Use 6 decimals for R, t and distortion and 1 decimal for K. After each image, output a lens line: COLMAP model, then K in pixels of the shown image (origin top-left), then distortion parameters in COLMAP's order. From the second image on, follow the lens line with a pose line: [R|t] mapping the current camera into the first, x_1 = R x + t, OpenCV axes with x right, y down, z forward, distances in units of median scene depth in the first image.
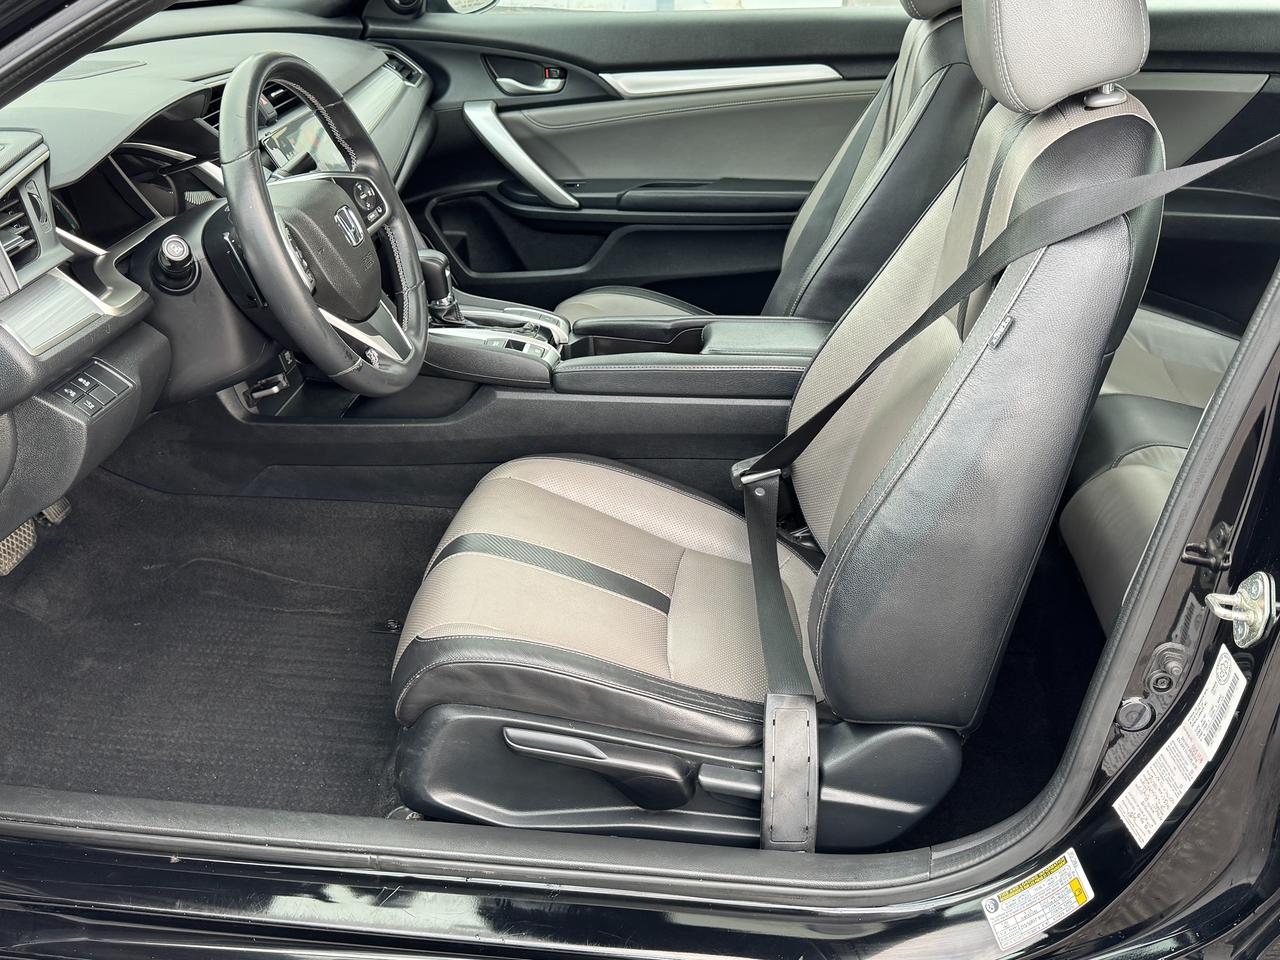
lens RADIAL K [[1325.2, 0, 632.3], [0, 1325.2, 482.0], [0, 0, 1]] dist [0.035945, 0.000000]
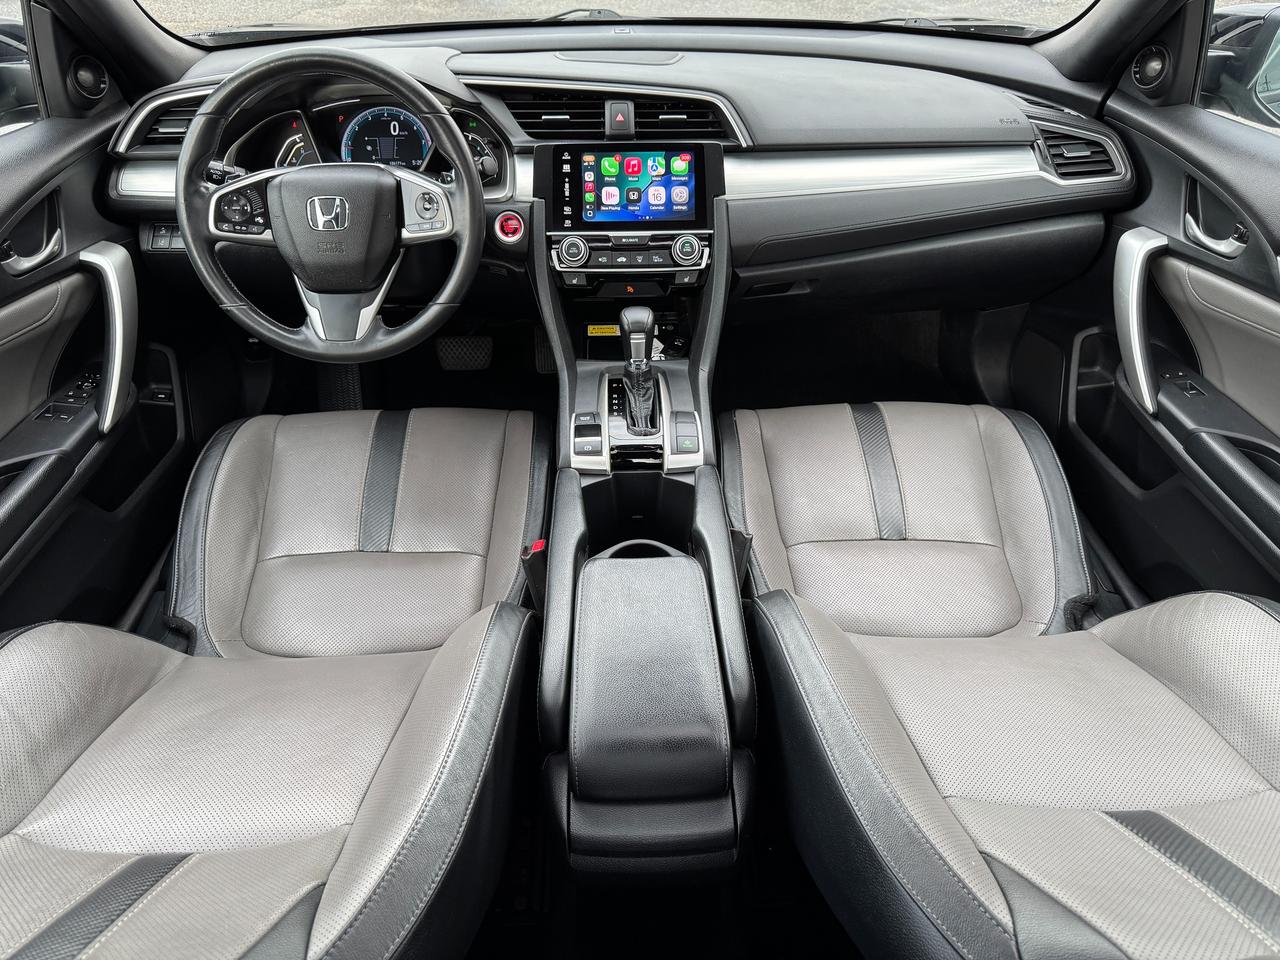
lens RADIAL K [[919.8, 0, 641.9], [0, 919.8, 484.5], [0, 0, 1]] dist [0.040000, -0.043289]
pose [[0.117120, 0.562000, -0.818803, 0.477743], [-0.435679, 0.769980, 0.466170, -0.399589], [0.892450, 0.302138, 0.335032, 0.832372]]
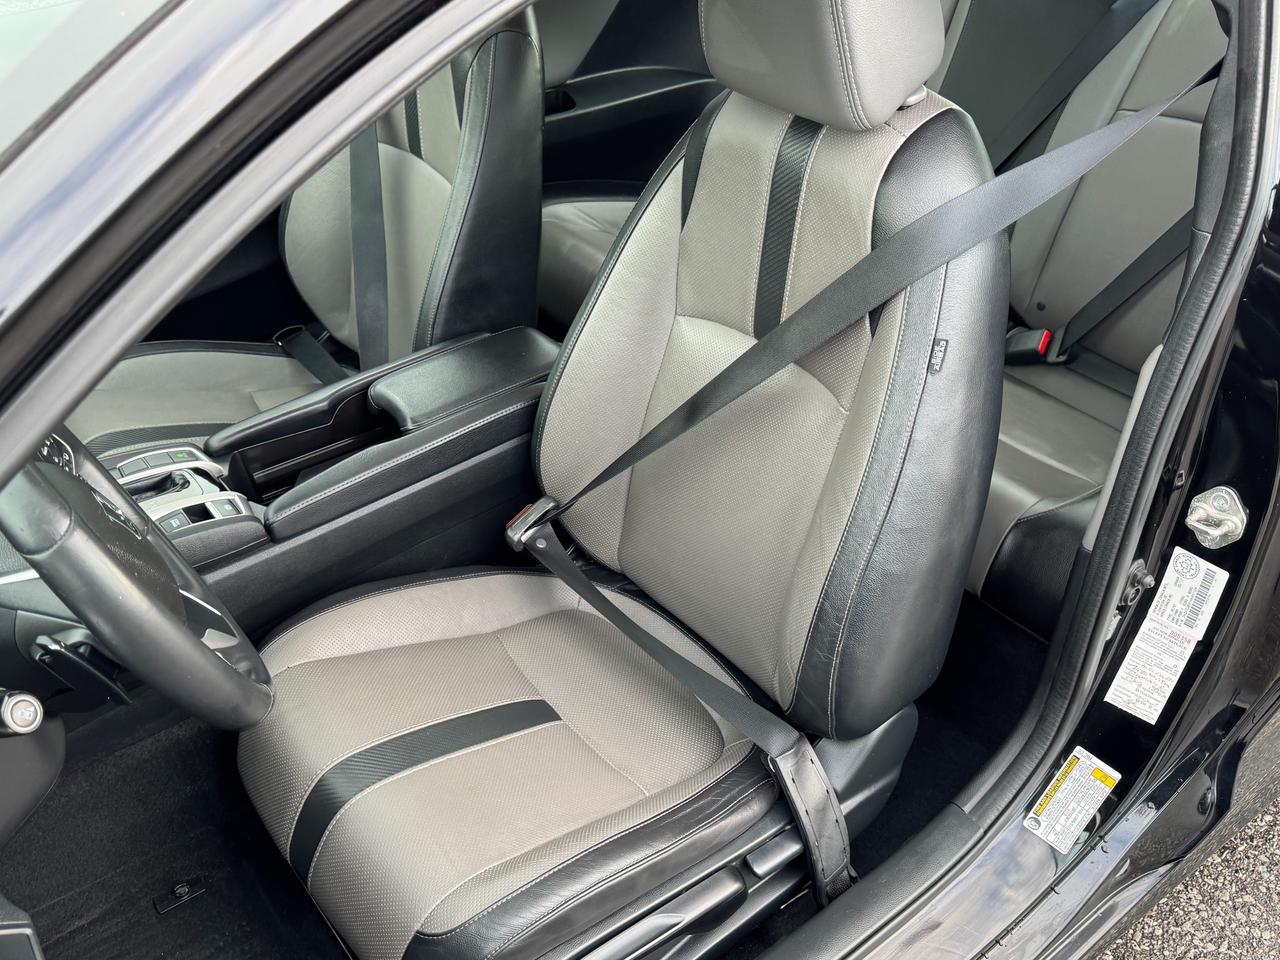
lens RADIAL K [[1162.9, 0, 647.7], [0, 1162.9, 477.5], [0, 0, 1]] dist [0.022483, 0.000780]
pose [[0.732208, -0.431694, 0.526795, -0.253713], [0.333430, 0.901645, 0.275429, -0.228212], [-0.593883, -0.026022, 0.804131, 0.278438]]
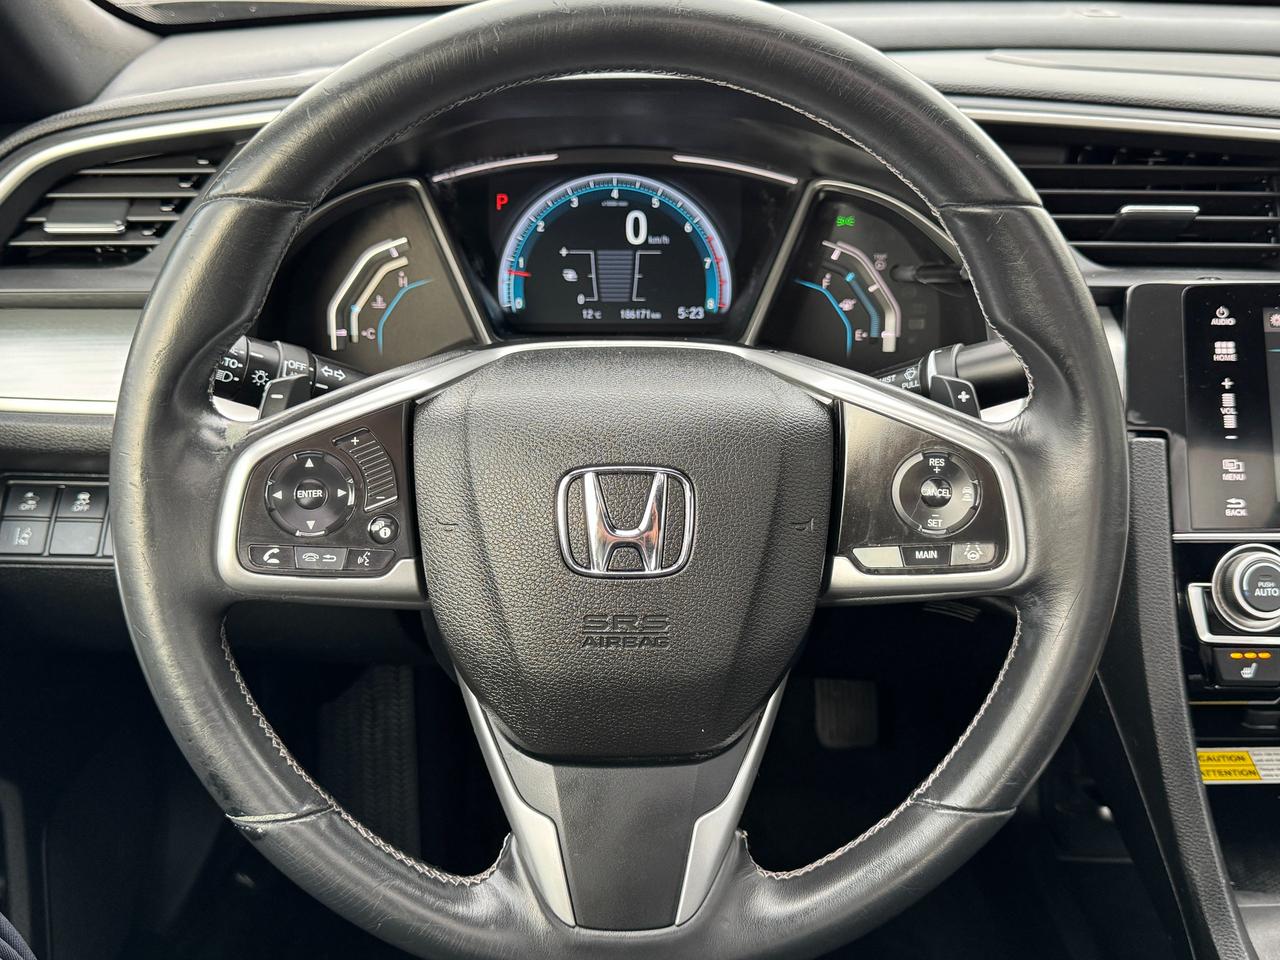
lens RADIAL K [[1314.7, 0, 640.8], [0, 1314.7, 491.5], [0, 0, 1]] dist [0.072804, 0.000000]
pose [[0.122006, 0.436518, -0.891385, 0.070185], [-0.451082, 0.824371, 0.341961, -0.252753], [0.884104, 0.360366, 0.297483, 0.718615]]
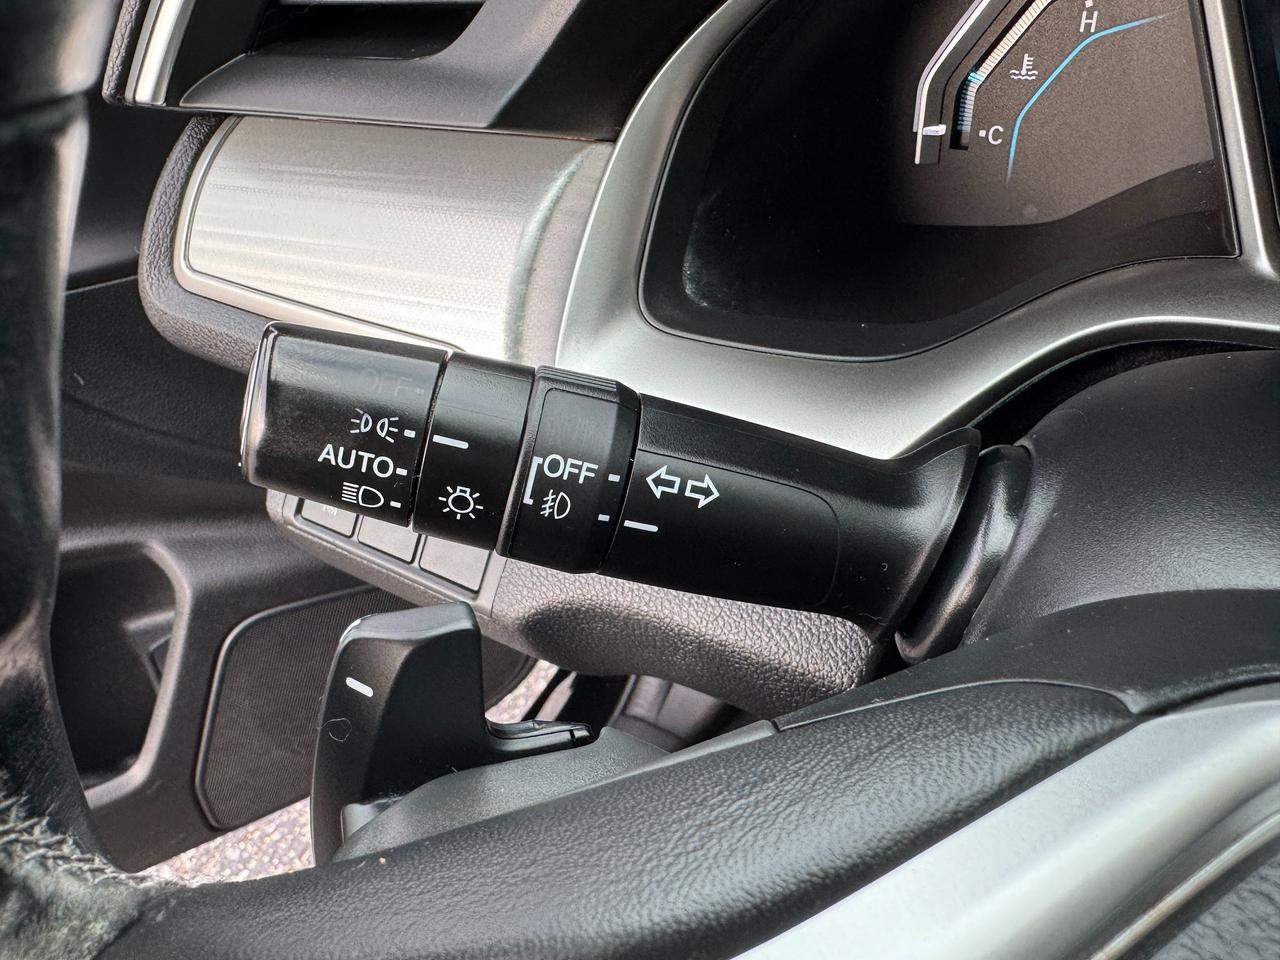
lens RADIAL K [[1016.2, 0, 590.1], [0, 1016.2, 463.0], [0, 0, 1]] dist [-0.001448, 0.000258]
pose [[-0.468152, 0.682573, -0.561184, -0.191086], [-0.178911, 0.548706, 0.816647, -0.200222], [0.865346, 0.482717, -0.134759, 0.741604]]
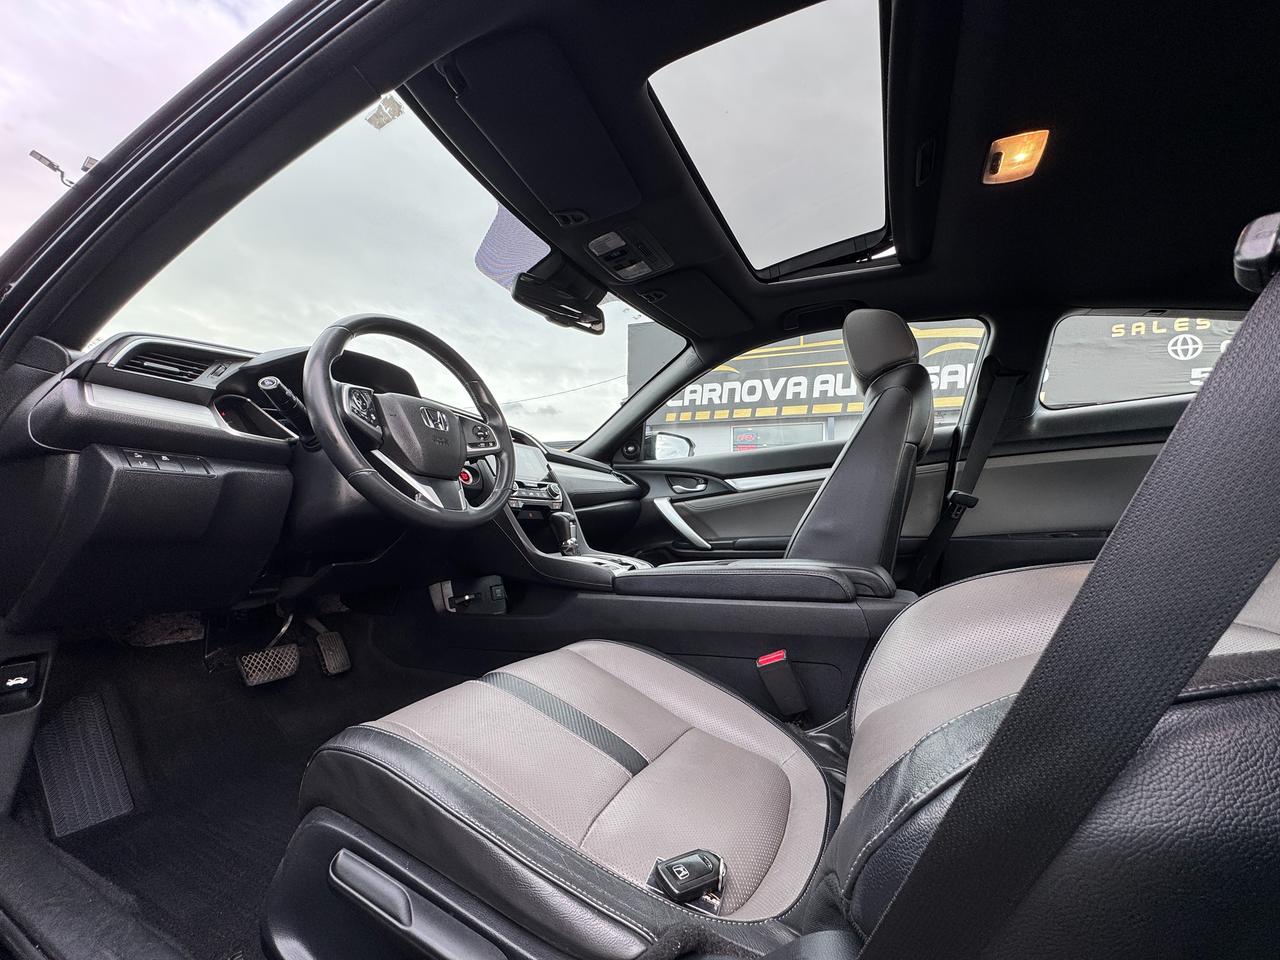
lens RADIAL K [[518.3, 0, 632.2], [0, 518.3, 476.1], [0, 0, 1]] dist [0.002380, -0.000235]
pose [[0.930775, -0.052218, -0.361844, 0.154183], [-0.148996, 0.849640, -0.505878, 0.094445], [0.333853, 0.524772, 0.783043, 0.526859]]
